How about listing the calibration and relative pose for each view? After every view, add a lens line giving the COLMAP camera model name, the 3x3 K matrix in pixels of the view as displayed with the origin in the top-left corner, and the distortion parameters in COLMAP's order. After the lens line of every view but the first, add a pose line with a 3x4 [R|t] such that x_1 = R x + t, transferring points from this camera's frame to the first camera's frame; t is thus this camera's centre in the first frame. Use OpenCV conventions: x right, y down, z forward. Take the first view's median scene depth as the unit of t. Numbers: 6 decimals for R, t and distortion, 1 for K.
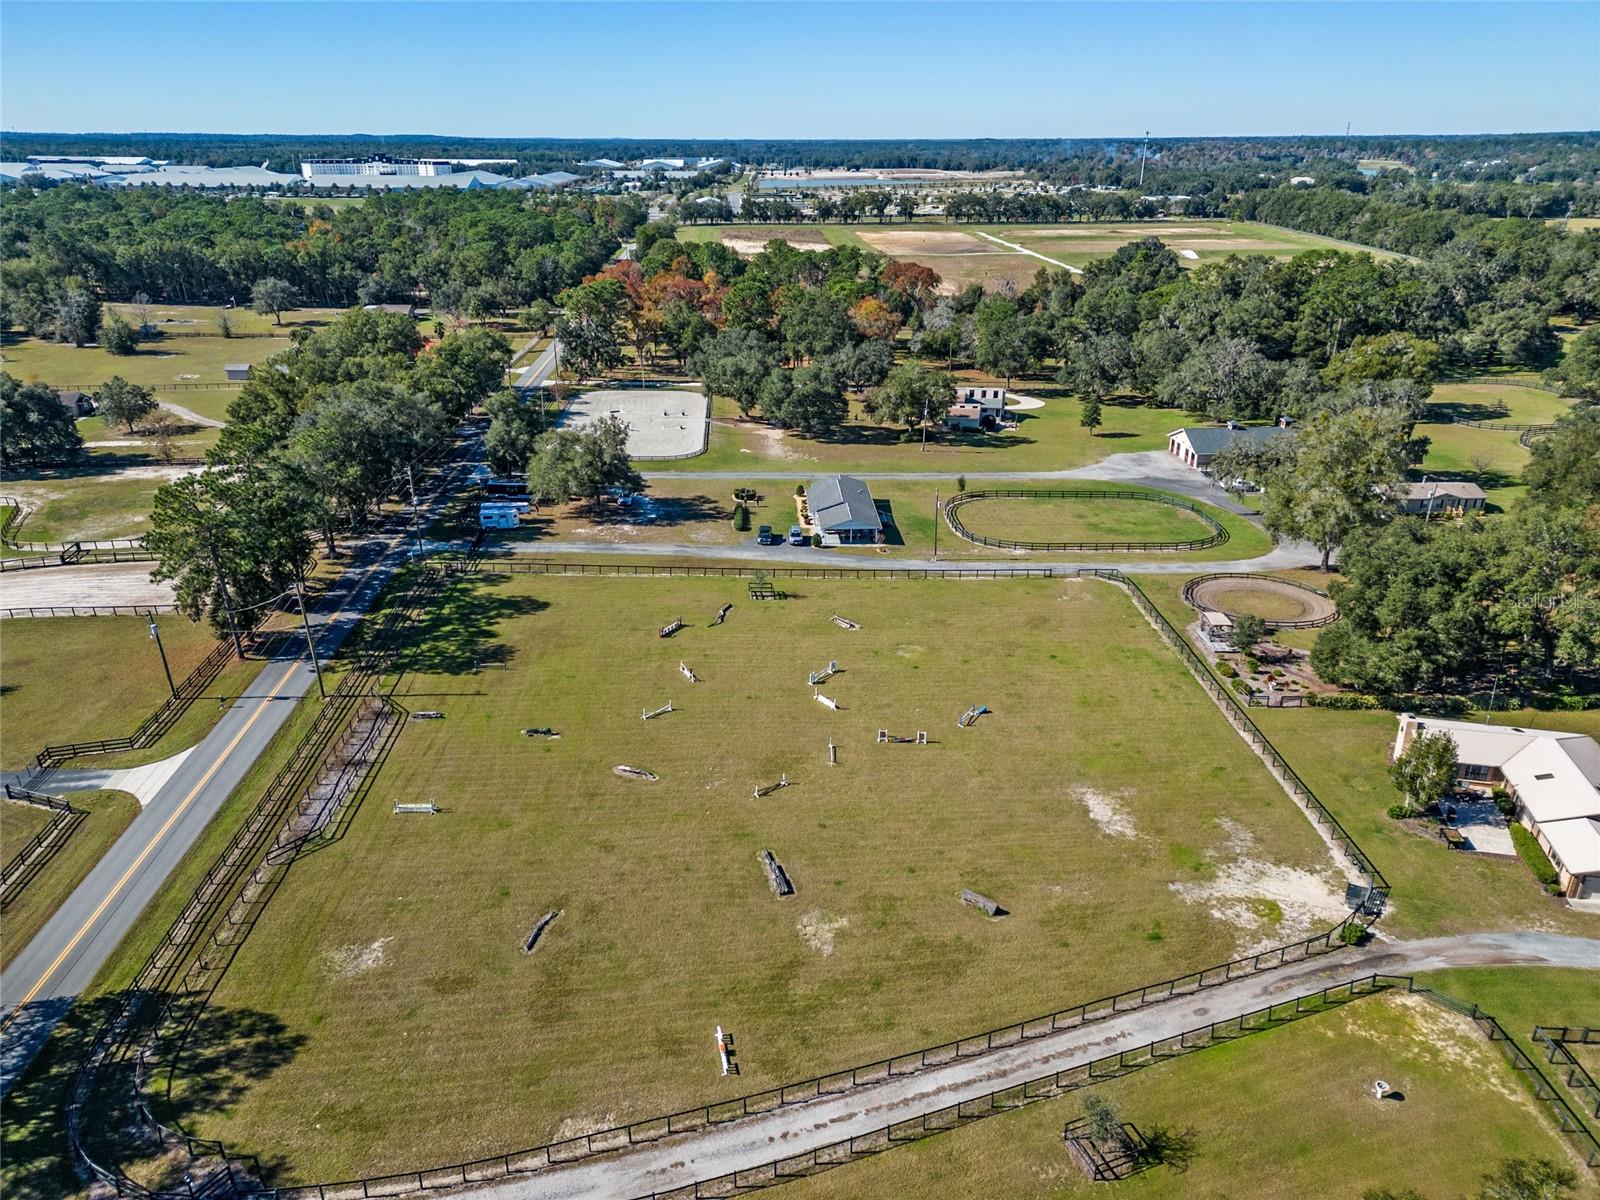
lens RADIAL K [[1102.1, 0, 800.0], [0, 1102.1, 600.0], [0, 0, 1]] dist [0.115945, -0.136043]
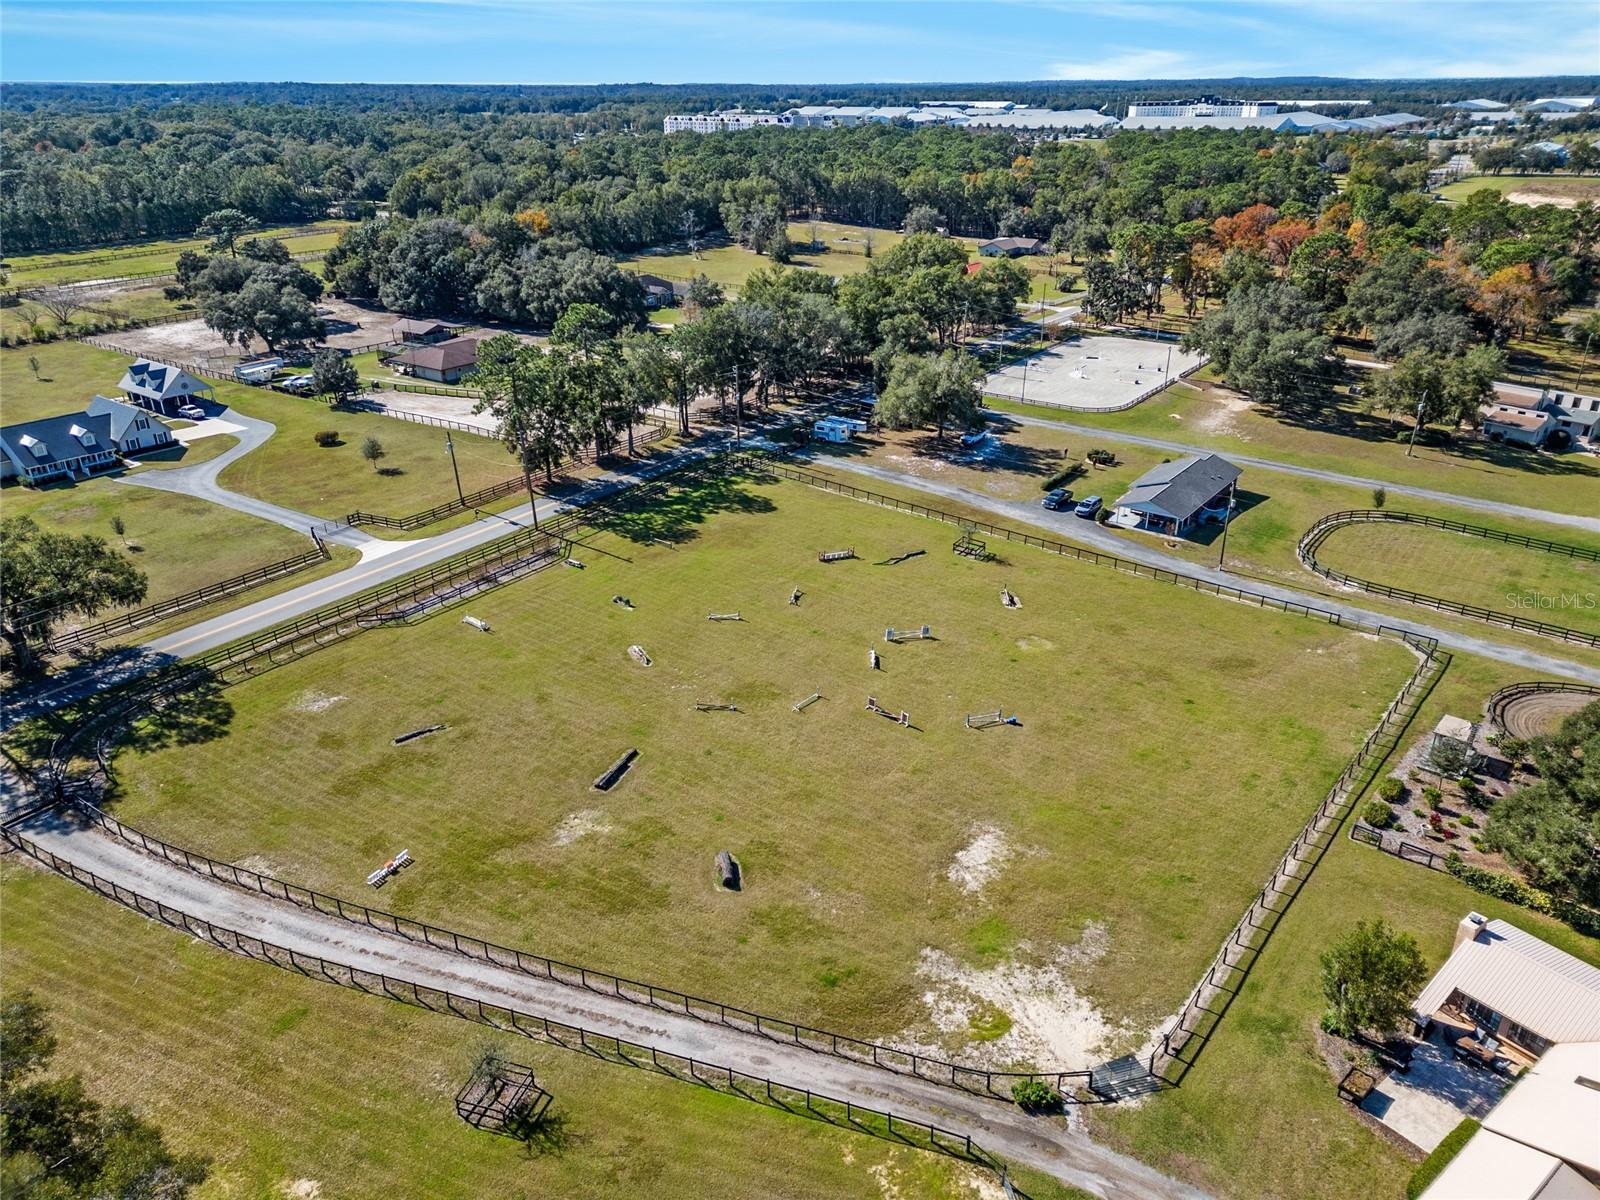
lens RADIAL K [[1102.1, 0, 800.0], [0, 1102.1, 600.0], [0, 0, 1]] dist [0.115945, -0.136043]
pose [[0.770316, 0.265084, -0.579951, 0.386622], [-0.240553, 0.963102, 0.120703, -0.041385], [0.590549, 0.046530, 0.805659, 0.153602]]
